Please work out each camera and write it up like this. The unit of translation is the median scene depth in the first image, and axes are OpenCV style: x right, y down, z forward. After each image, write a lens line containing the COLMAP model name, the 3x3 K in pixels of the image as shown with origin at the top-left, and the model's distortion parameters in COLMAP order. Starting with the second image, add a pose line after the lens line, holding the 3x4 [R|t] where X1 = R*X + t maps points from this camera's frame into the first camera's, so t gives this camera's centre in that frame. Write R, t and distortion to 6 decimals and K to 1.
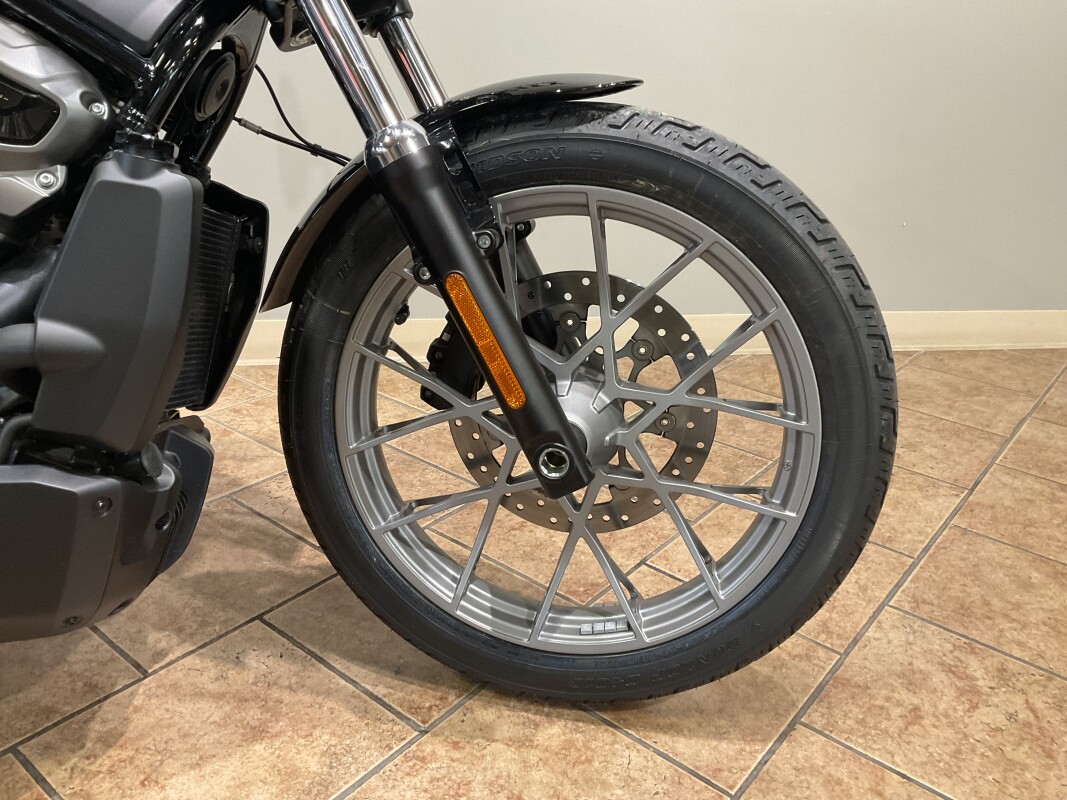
lens RADIAL K [[879.6, 0, 535.4], [0, 879.6, 391.3], [0, 0, 1]] dist [0.049488, -0.099995]
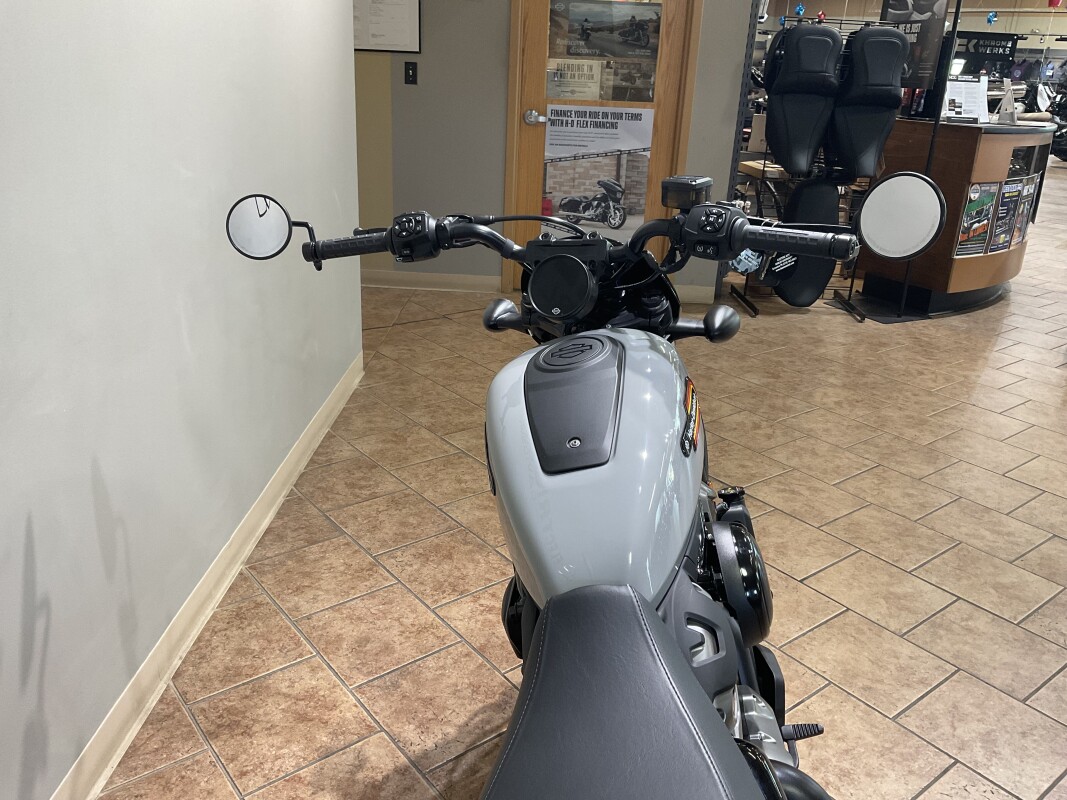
lens RADIAL K [[879.6, 0, 529.4], [0, 879.6, 398.0], [0, 0, 1]] dist [0.049488, -0.099995]
pose [[0.222035, -0.386788, 0.895039, -1.734354], [0.342495, 0.890397, 0.299818, -0.944677], [-0.912906, 0.239977, 0.330172, 0.508480]]
